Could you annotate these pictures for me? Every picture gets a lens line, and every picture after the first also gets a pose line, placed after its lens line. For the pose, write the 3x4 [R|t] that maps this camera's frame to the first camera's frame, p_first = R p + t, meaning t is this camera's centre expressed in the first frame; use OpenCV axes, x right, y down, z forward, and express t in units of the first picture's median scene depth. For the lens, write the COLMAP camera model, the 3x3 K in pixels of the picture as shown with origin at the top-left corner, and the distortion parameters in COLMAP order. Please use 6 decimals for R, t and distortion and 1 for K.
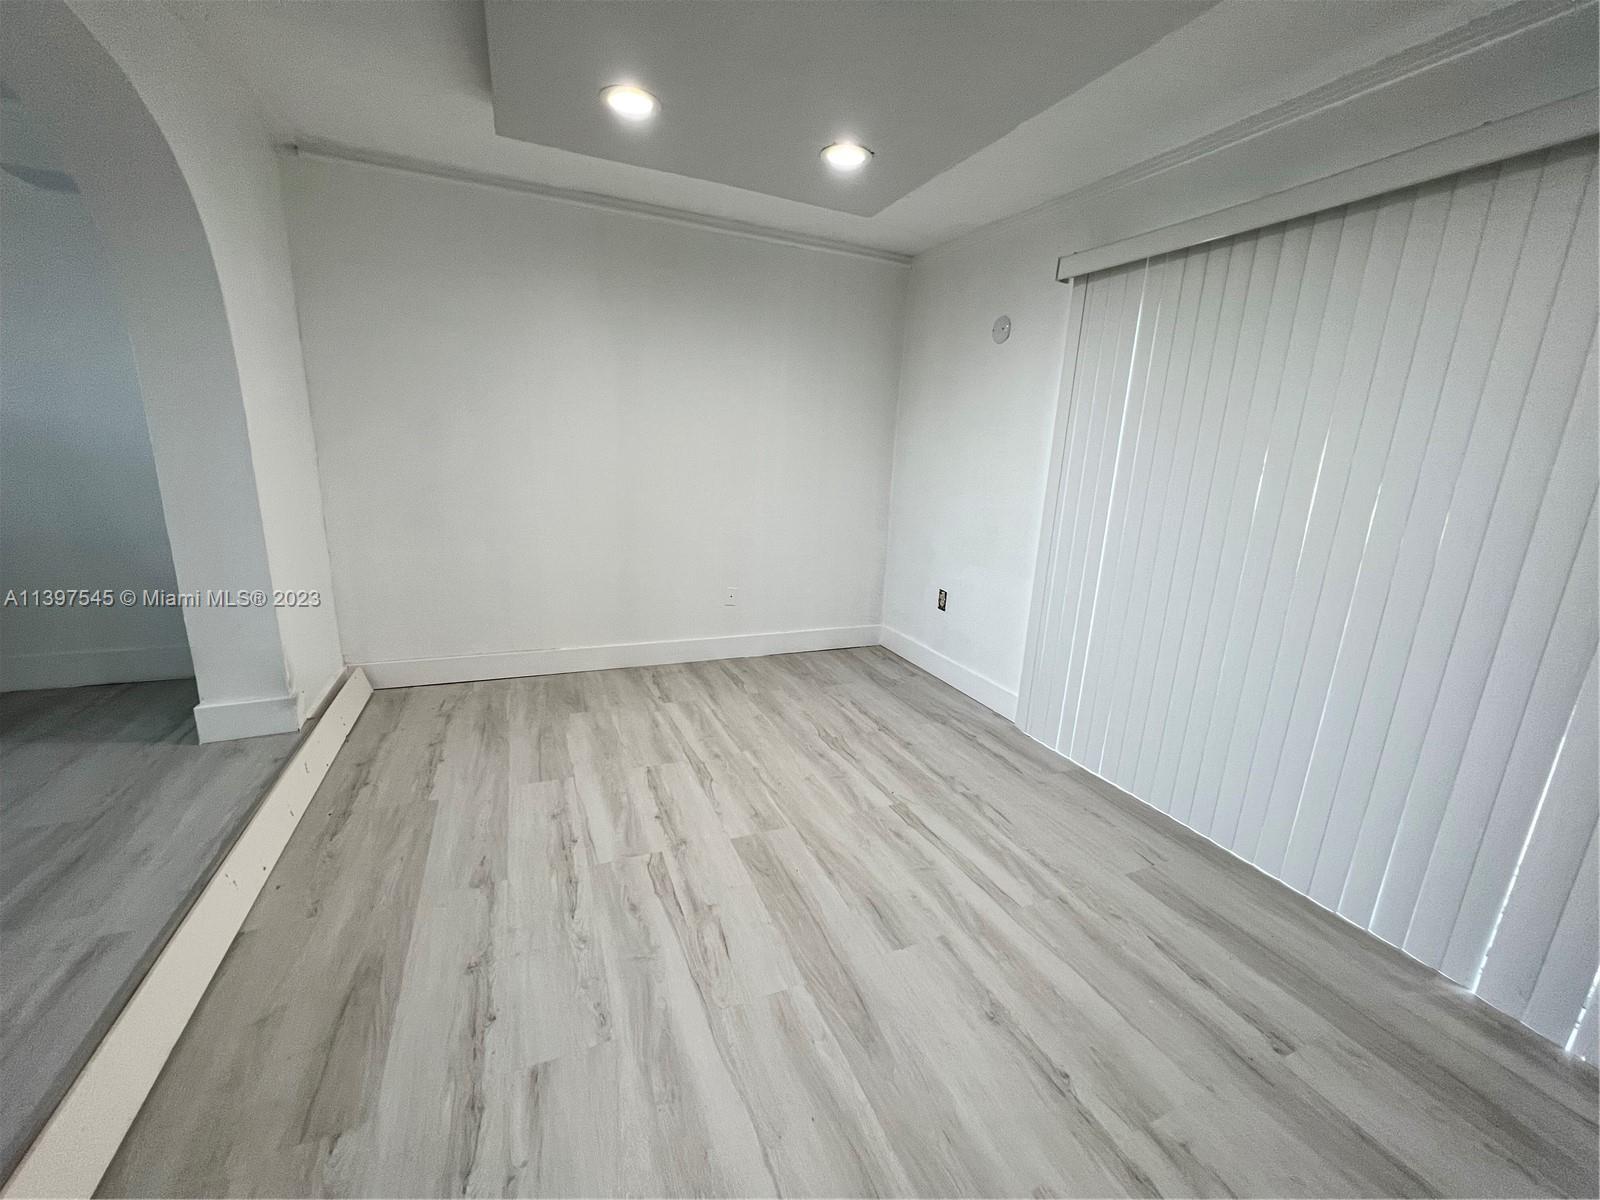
lens RADIAL K [[648.4, 0, 807.1], [0, 648.4, 593.6], [0, 0, 1]] dist [0.002789, 0.000271]
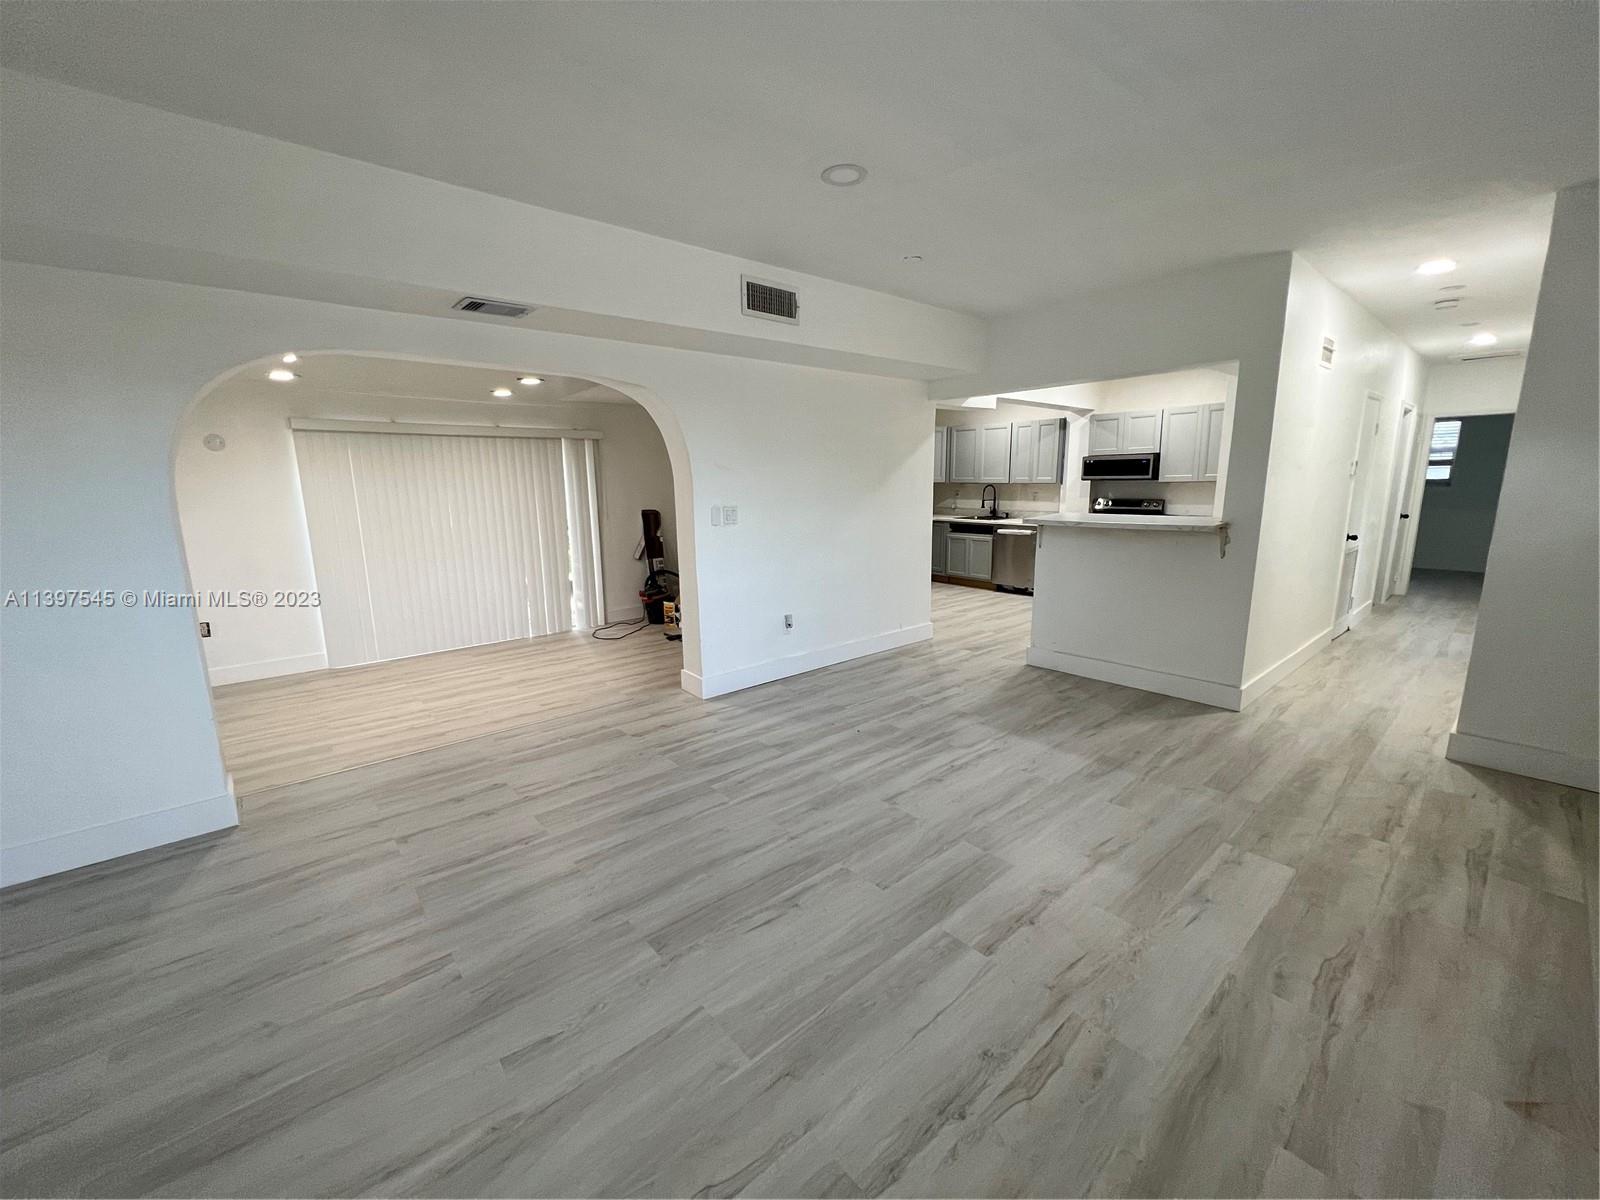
lens RADIAL K [[648.4, 0, 800.1], [0, 648.4, 602.3], [0, 0, 1]] dist [0.002789, 0.000271]
pose [[-0.280660, -0.223571, 0.933405, -2.308209], [0.206153, 0.935754, 0.286121, -0.289480], [-0.937406, 0.272727, -0.216539, 0.179582]]
